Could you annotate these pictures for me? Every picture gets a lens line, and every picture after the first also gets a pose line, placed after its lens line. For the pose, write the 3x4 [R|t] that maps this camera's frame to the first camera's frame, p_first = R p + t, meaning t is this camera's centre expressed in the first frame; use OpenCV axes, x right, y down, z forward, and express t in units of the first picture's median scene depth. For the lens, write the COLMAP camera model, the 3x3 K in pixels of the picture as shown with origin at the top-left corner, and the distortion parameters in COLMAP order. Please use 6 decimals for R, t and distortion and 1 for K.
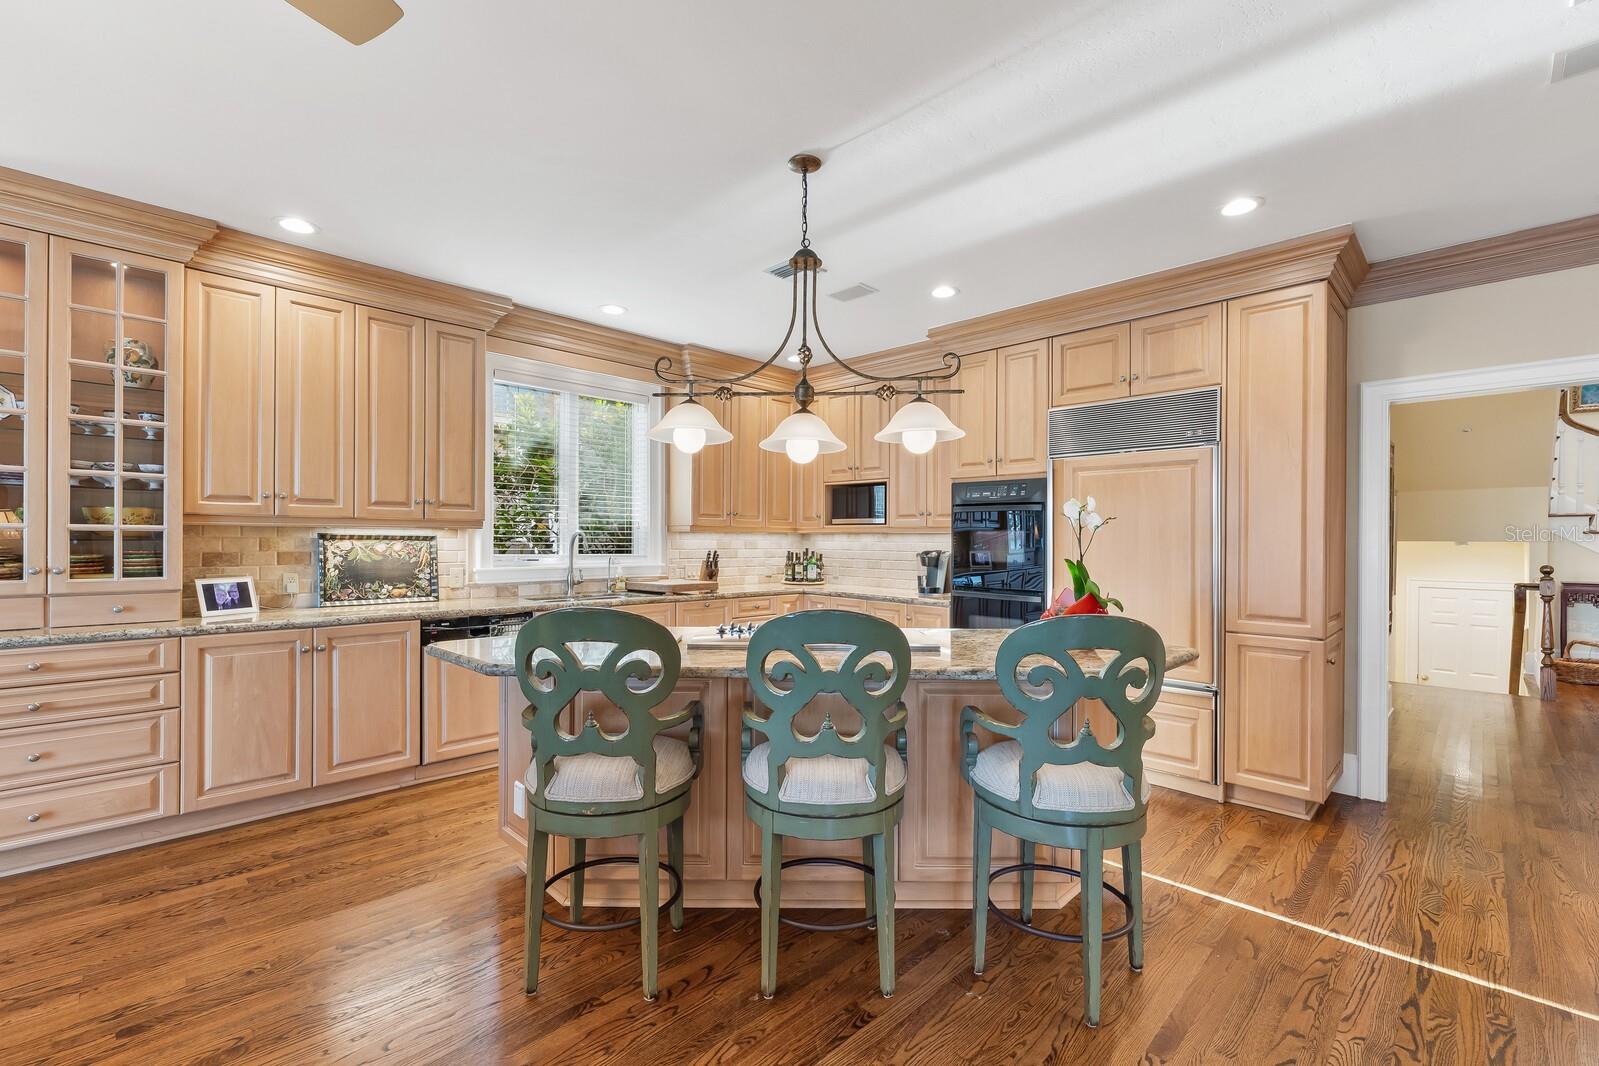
lens RADIAL K [[688.8, 0, 789.3], [0, 688.8, 537.7], [0, 0, 1]] dist [0.001682, -0.000673]
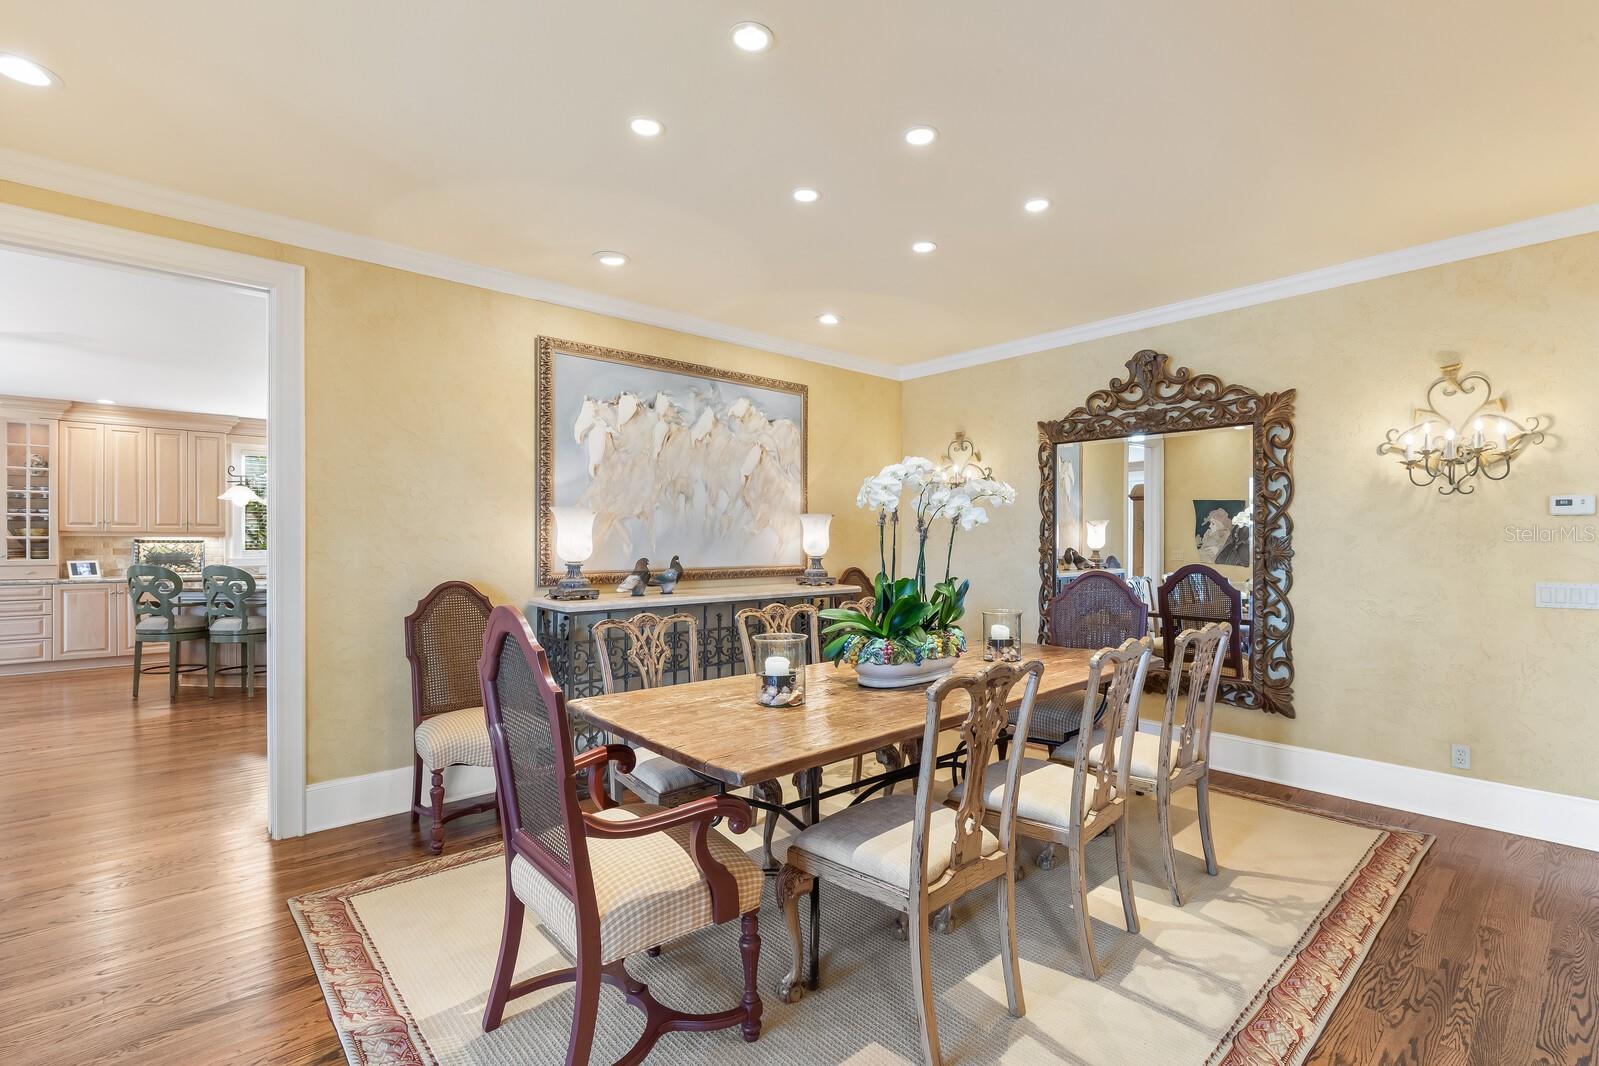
lens RADIAL K [[725.1, 0, 808.8], [0, 725.1, 538.6], [0, 0, 1]] dist [-0.005516, -0.000367]
pose [[0.998372, -0.007350, -0.056559, 1.728141], [0.007391, 0.999973, 0.000512, 0.006401], [0.056554, -0.000929, 0.998399, -1.227679]]
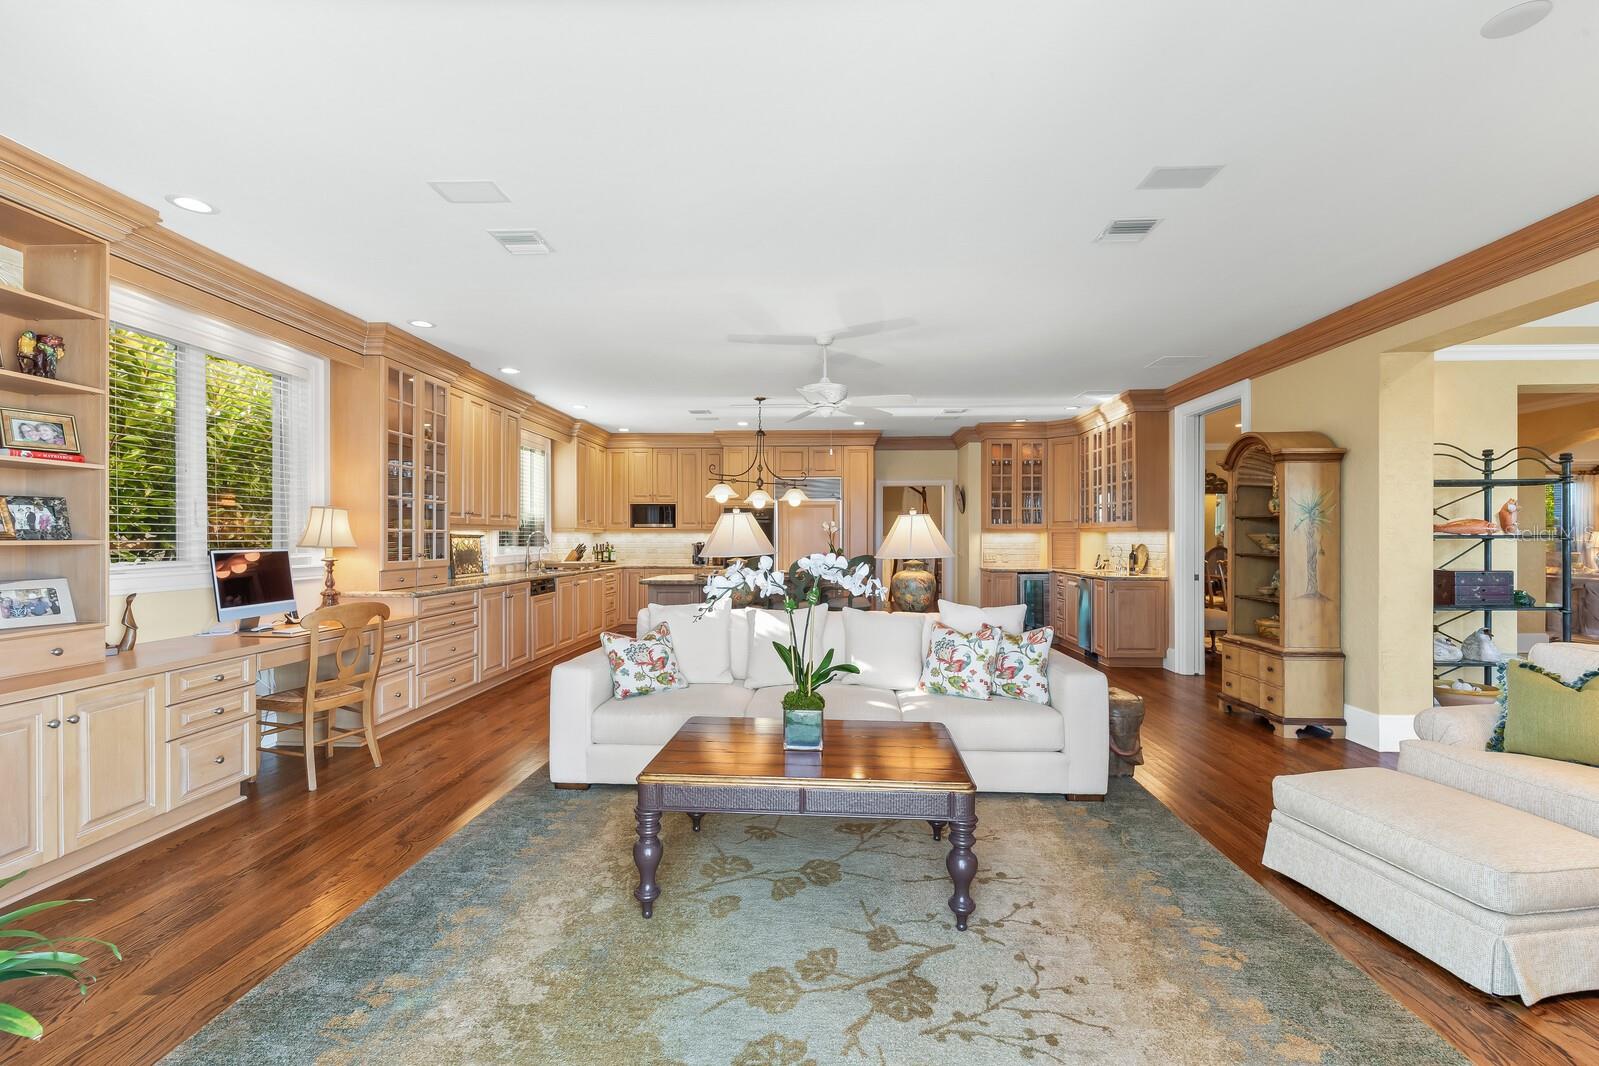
lens RADIAL K [[688.8, 0, 791.0], [0, 688.8, 536.8], [0, 0, 1]] dist [0.001682, -0.000673]
pose [[0.740588, -0.002917, 0.671953, -1.441350], [-0.000463, 0.999988, 0.004851, -0.008036], [-0.671959, -0.003904, 0.740578, -0.926952]]
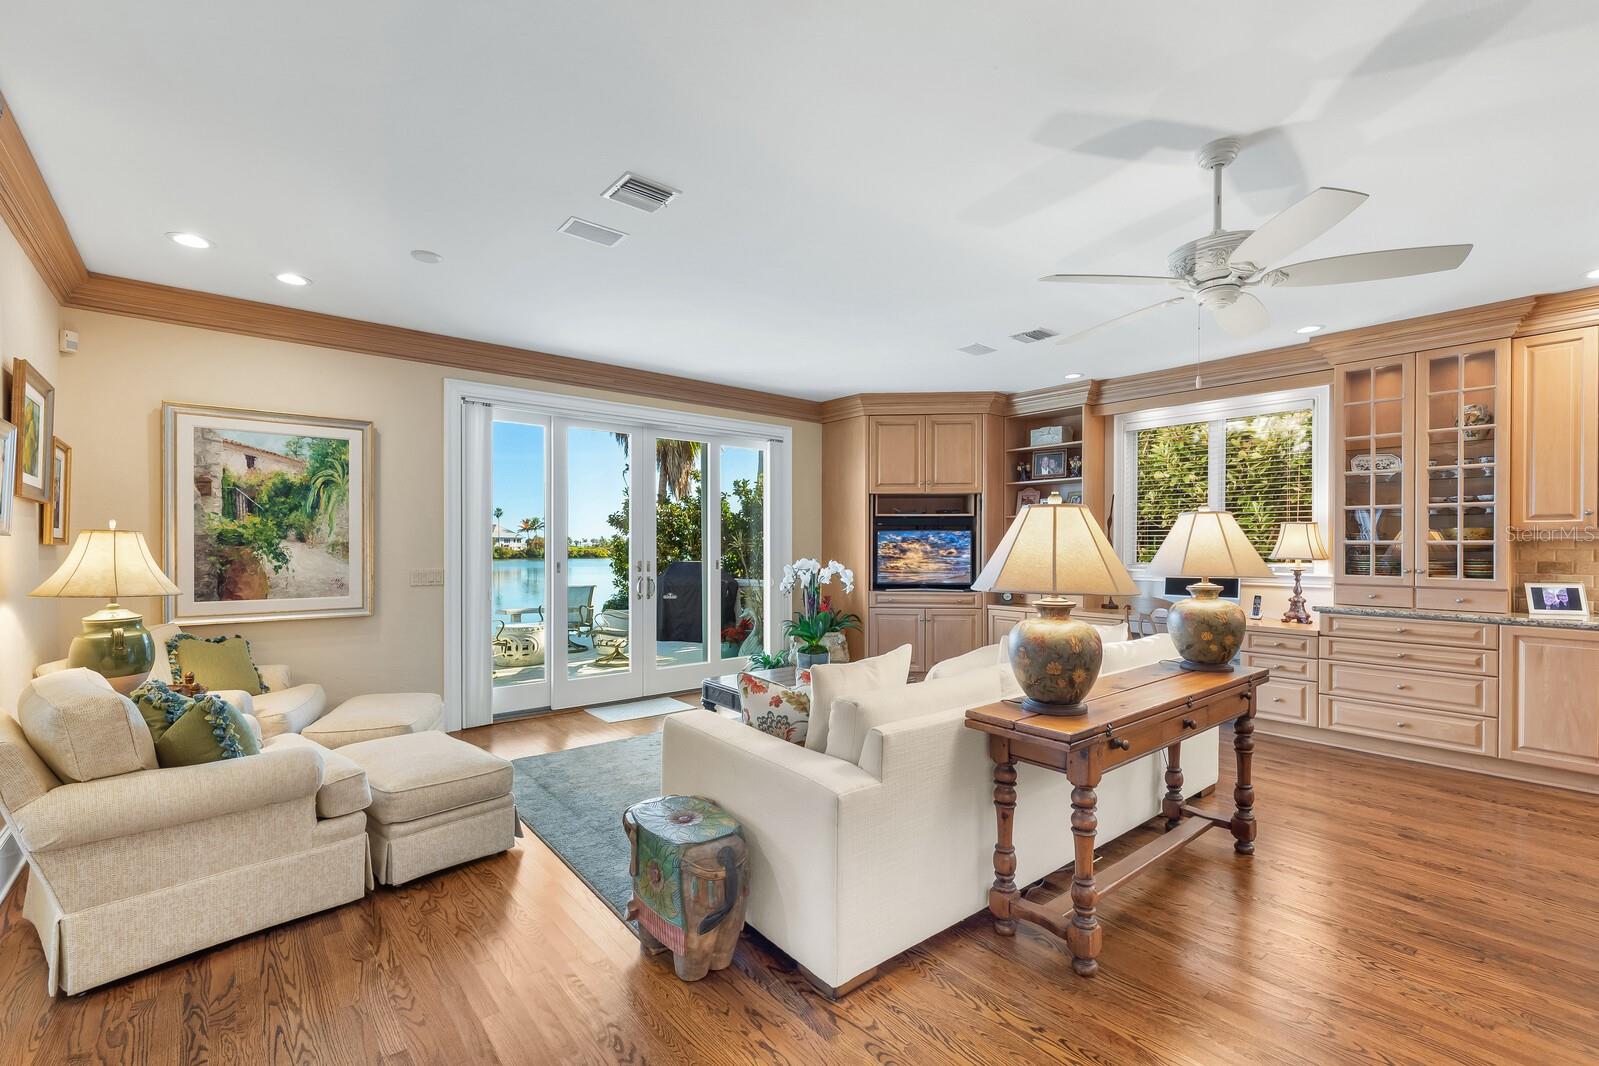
lens RADIAL K [[688.8, 0, 800.3], [0, 688.8, 548.1], [0, 0, 1]] dist [0.001682, -0.000673]
pose [[-0.089349, -0.001063, -0.996000, 0.535873], [-0.001249, 0.999999, -0.000955, -0.000050], [0.996000, 0.001158, -0.089350, -0.211043]]
